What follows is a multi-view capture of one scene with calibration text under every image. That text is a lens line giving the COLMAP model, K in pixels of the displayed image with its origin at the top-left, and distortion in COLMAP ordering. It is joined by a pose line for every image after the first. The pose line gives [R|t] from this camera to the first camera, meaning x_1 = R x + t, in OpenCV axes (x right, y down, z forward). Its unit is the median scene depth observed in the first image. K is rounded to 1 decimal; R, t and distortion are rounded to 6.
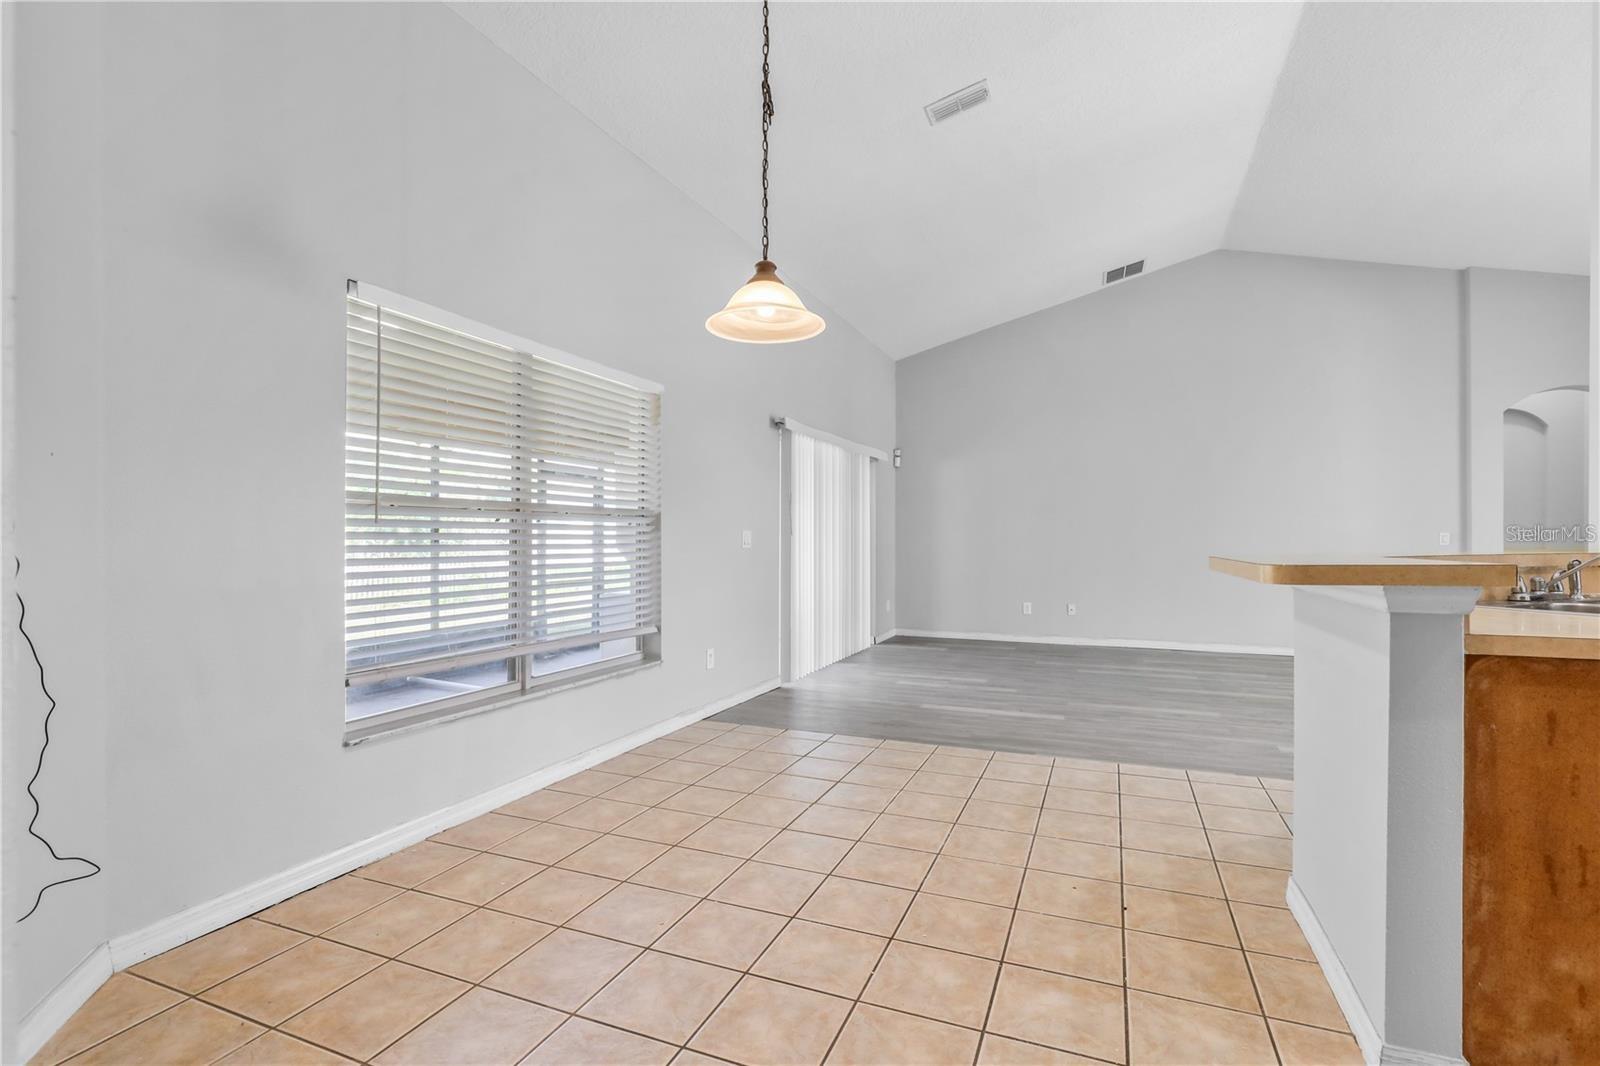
lens RADIAL K [[746.1, 0, 806.9], [0, 746.1, 544.0], [0, 0, 1]] dist [-0.003774, 0.000935]
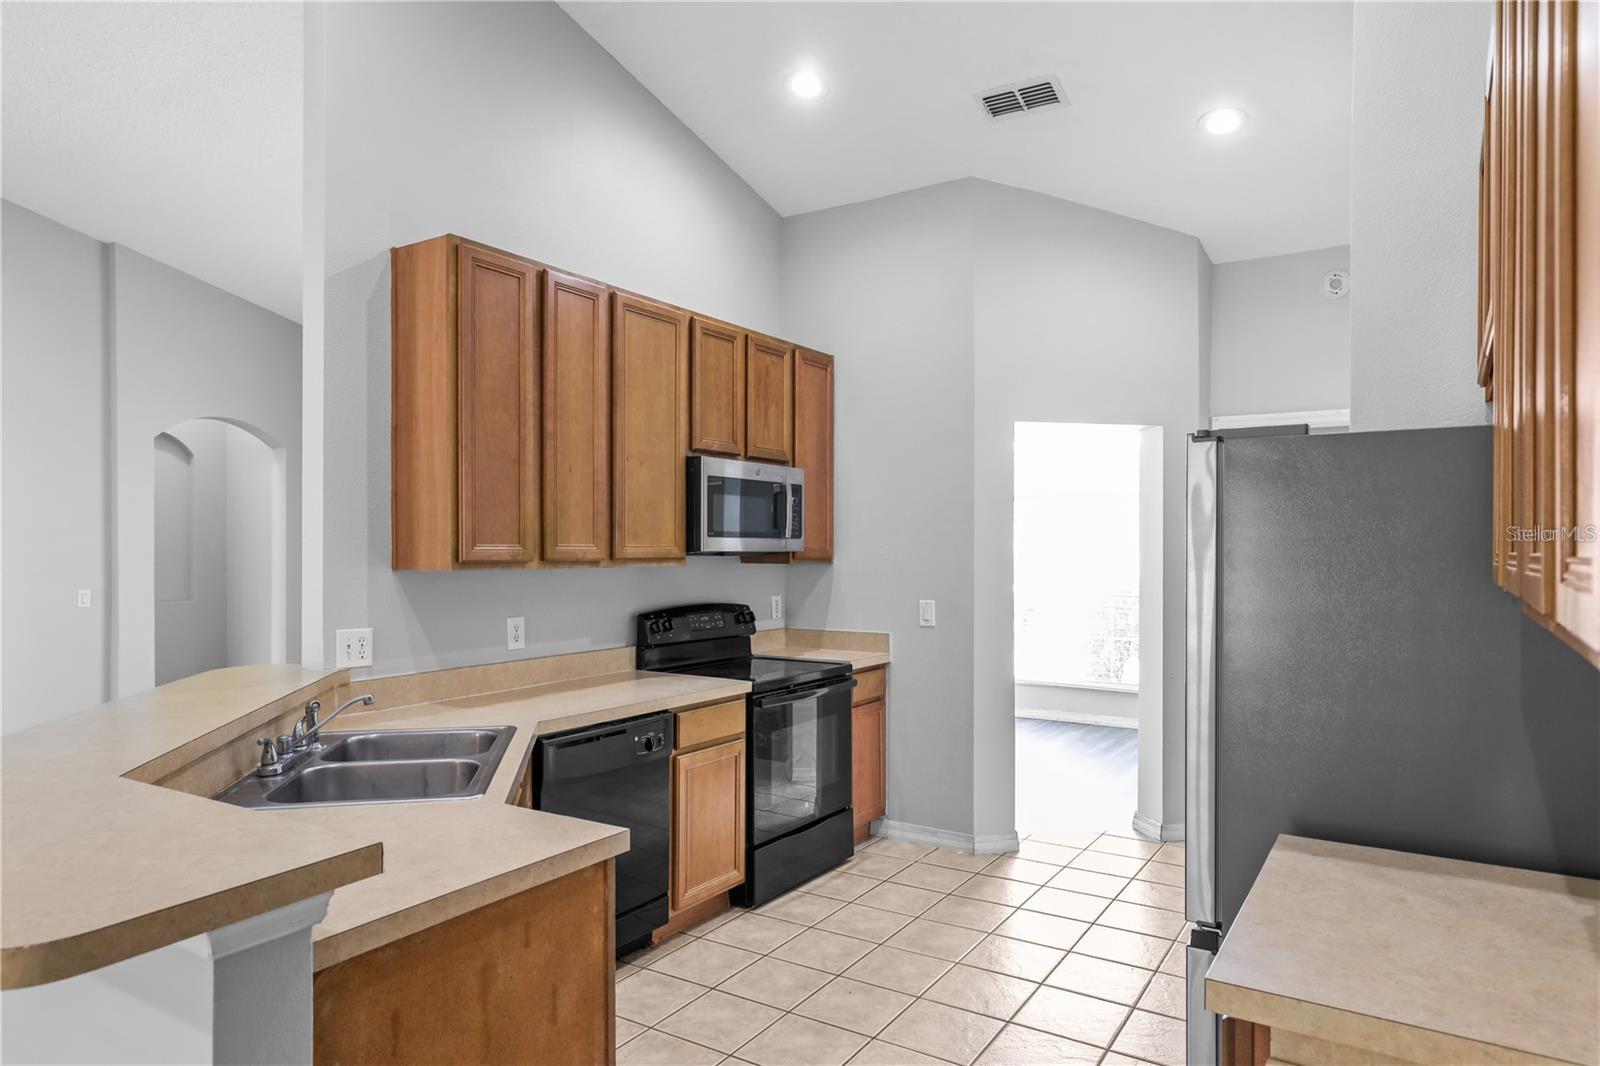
lens RADIAL K [[972.6, 0, 805.3], [0, 972.6, 548.5], [0, 0, 1]] dist [-0.000658, 0.000825]
pose [[0.182319, -0.012111, 0.983165, 0.061473], [0.000545, 0.999925, 0.012216, -0.110284], [-0.983239, -0.001692, 0.182312, 0.193959]]
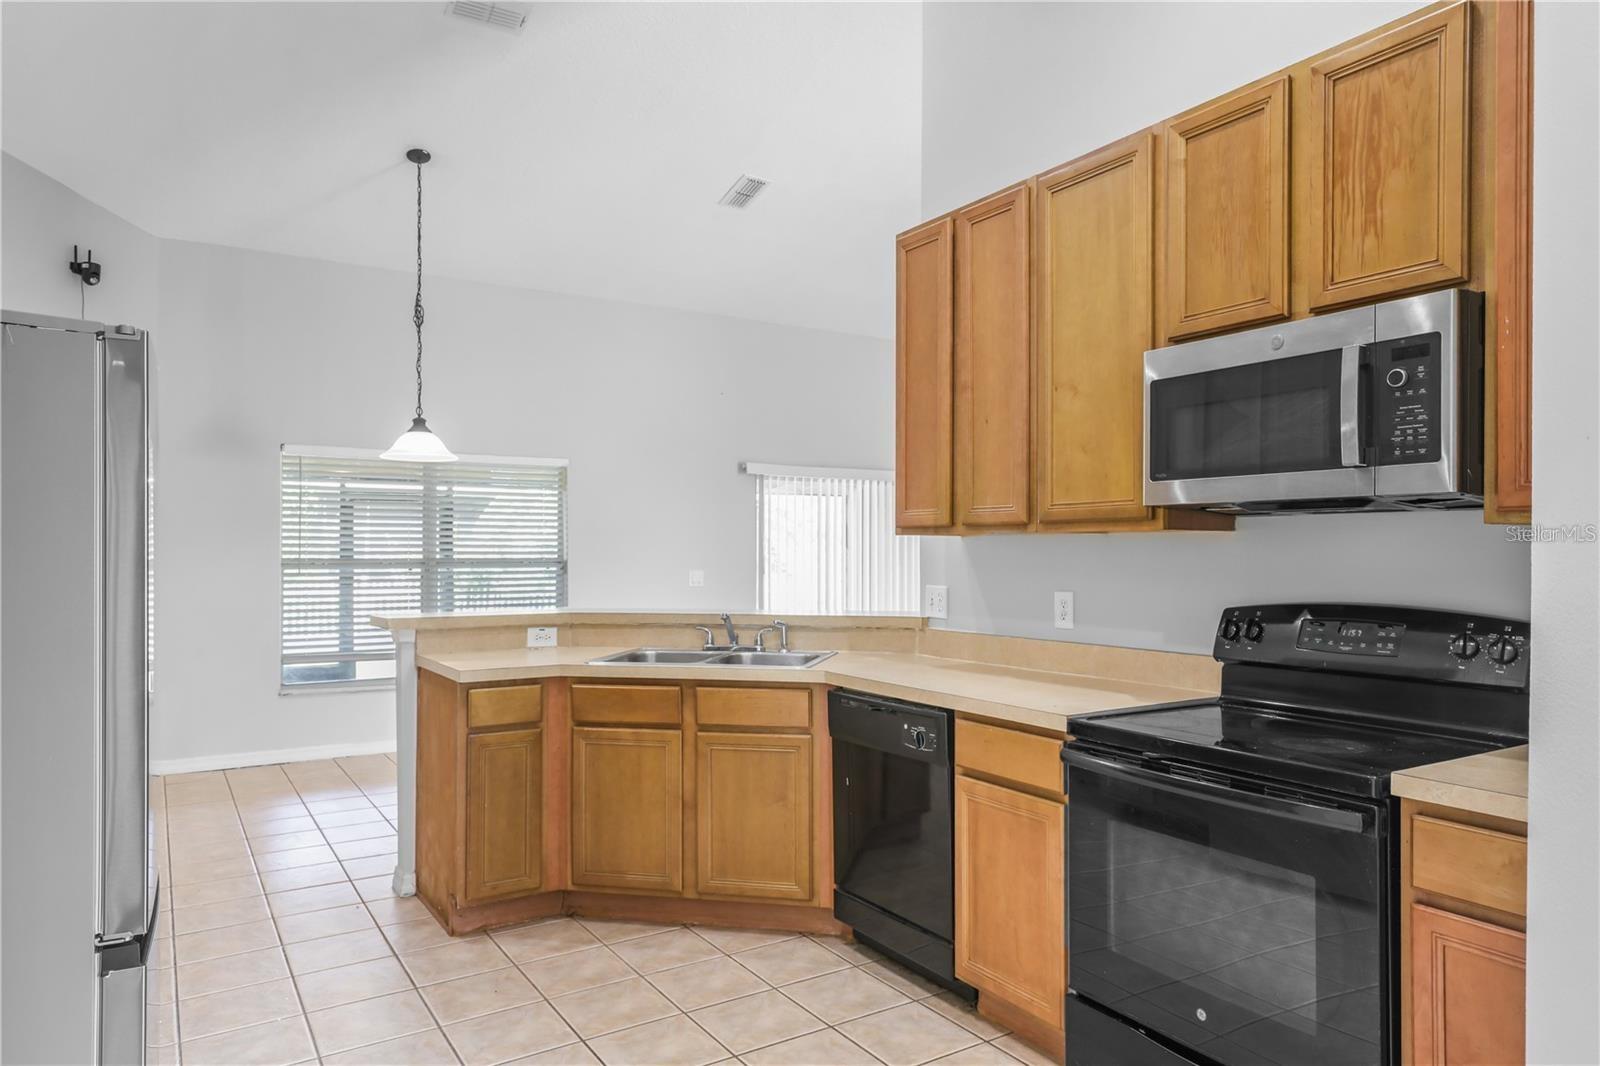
lens RADIAL K [[967.3, 0, 804.4], [0, 967.3, 553.2], [0, 0, 1]] dist [-0.000137, -0.000261]
pose [[0.832061, -0.007080, -0.554639, 1.374678], [0.007017, 0.999973, -0.002238, -0.057773], [0.554640, -0.002030, 0.832088, -0.209908]]
